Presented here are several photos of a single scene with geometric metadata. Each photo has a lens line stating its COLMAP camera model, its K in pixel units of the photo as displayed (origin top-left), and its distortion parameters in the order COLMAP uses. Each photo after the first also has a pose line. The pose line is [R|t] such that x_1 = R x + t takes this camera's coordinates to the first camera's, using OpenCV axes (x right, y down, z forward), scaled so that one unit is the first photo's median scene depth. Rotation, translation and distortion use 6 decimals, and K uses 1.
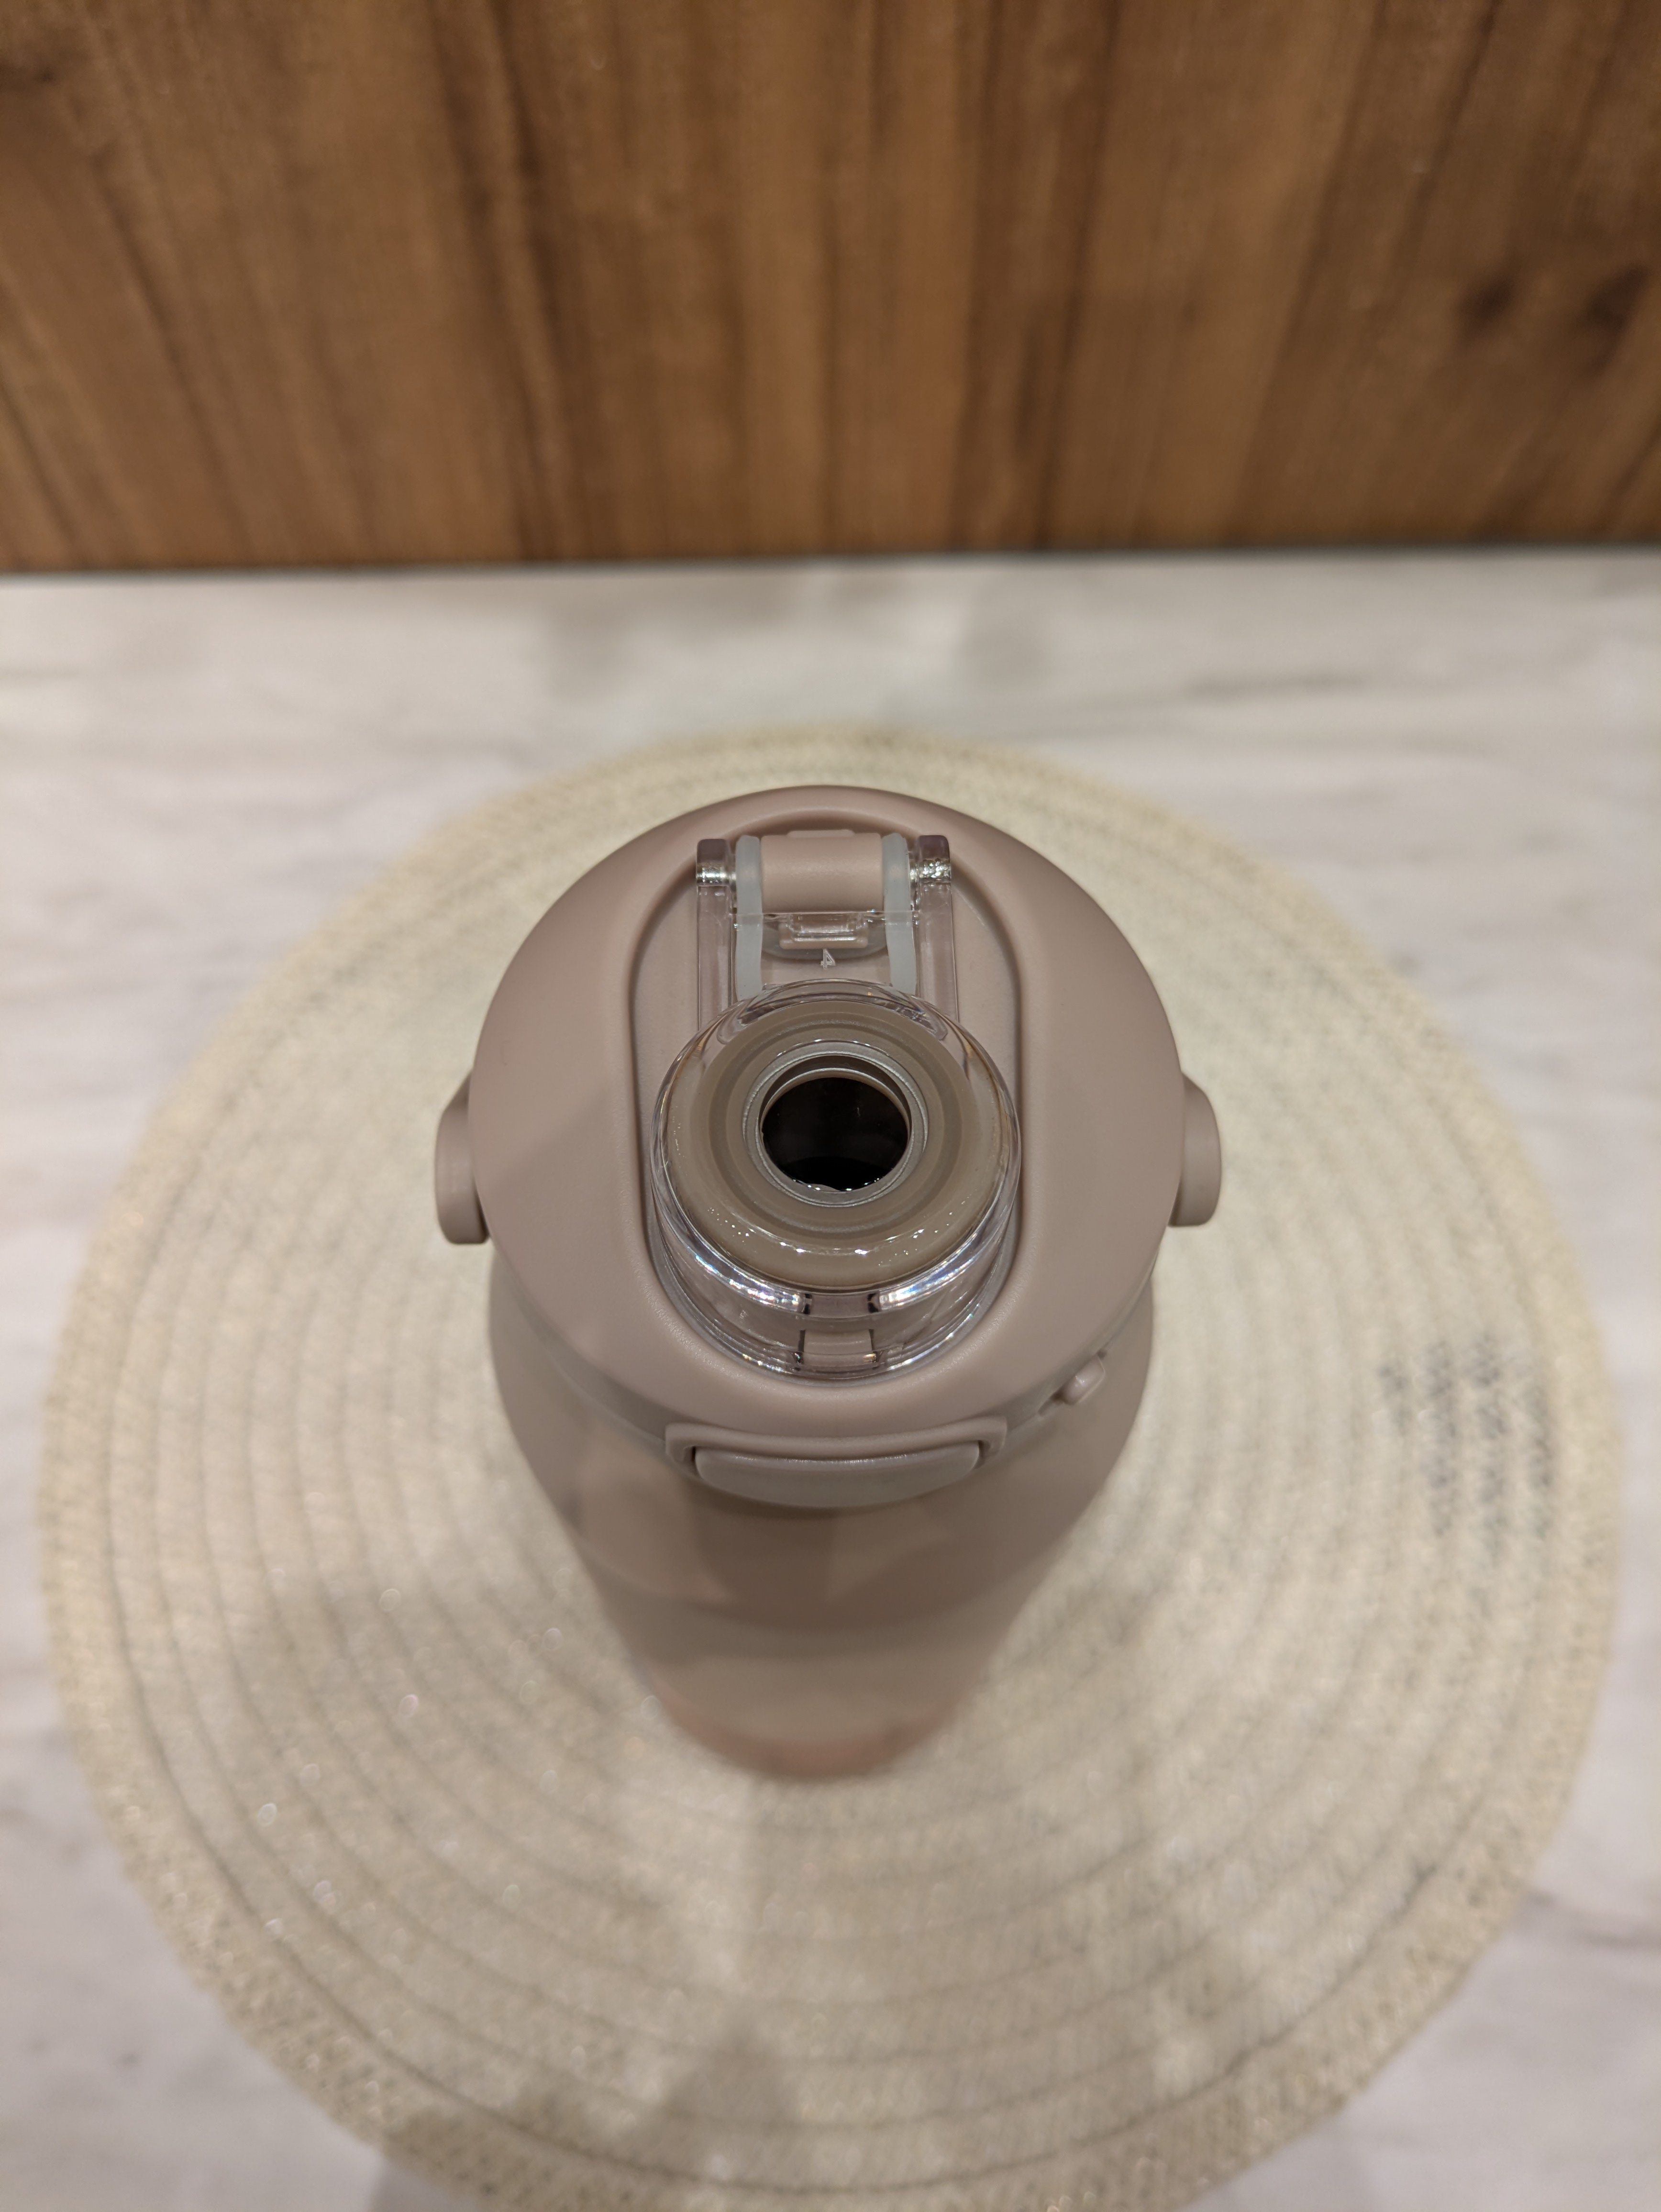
lens RADIAL K [[1726.8, 0, 781.1], [0, 1726.8, 1103.4], [0, 0, 1]] dist [0.009508, -0.057075]
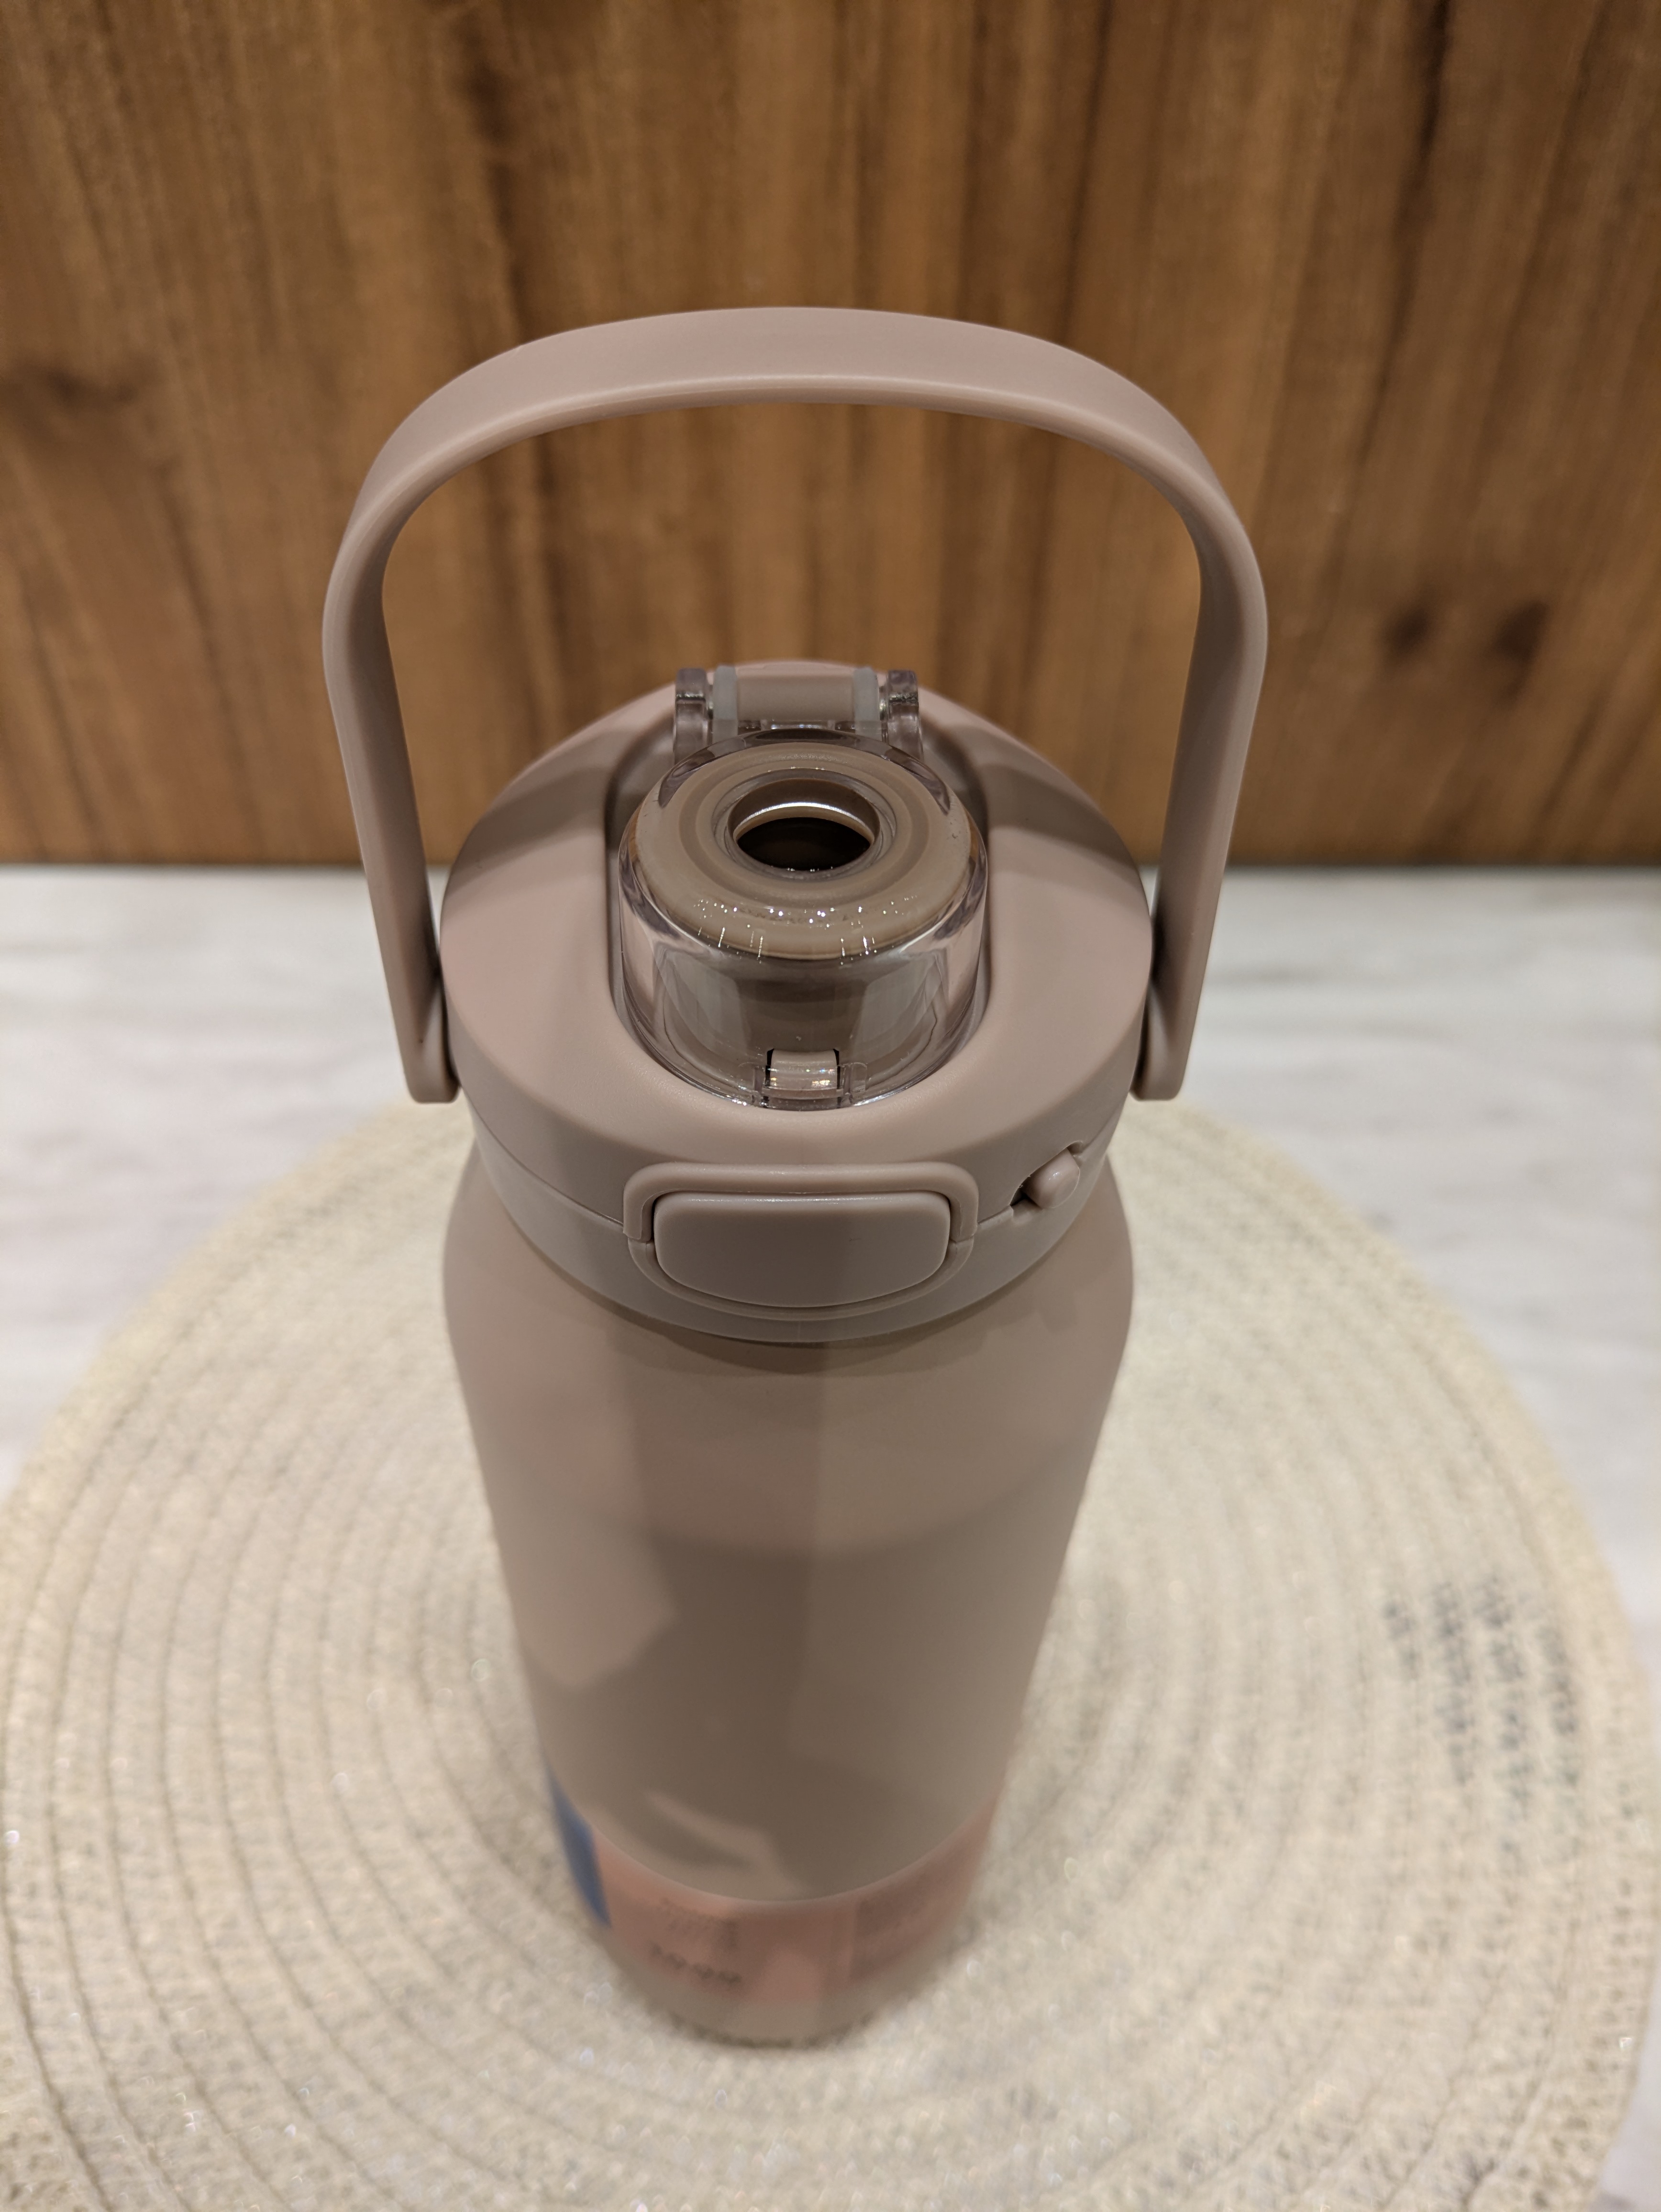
lens RADIAL K [[1736.0, 0, 782.3], [0, 1736.0, 1091.8], [0, 0, 1]] dist [-0.005722, -0.010983]
pose [[0.999743, 0.019910, 0.010844, 0.003207], [-0.016088, 0.960041, -0.279395, 0.147297], [-0.015974, 0.279149, 0.960115, 0.019354]]
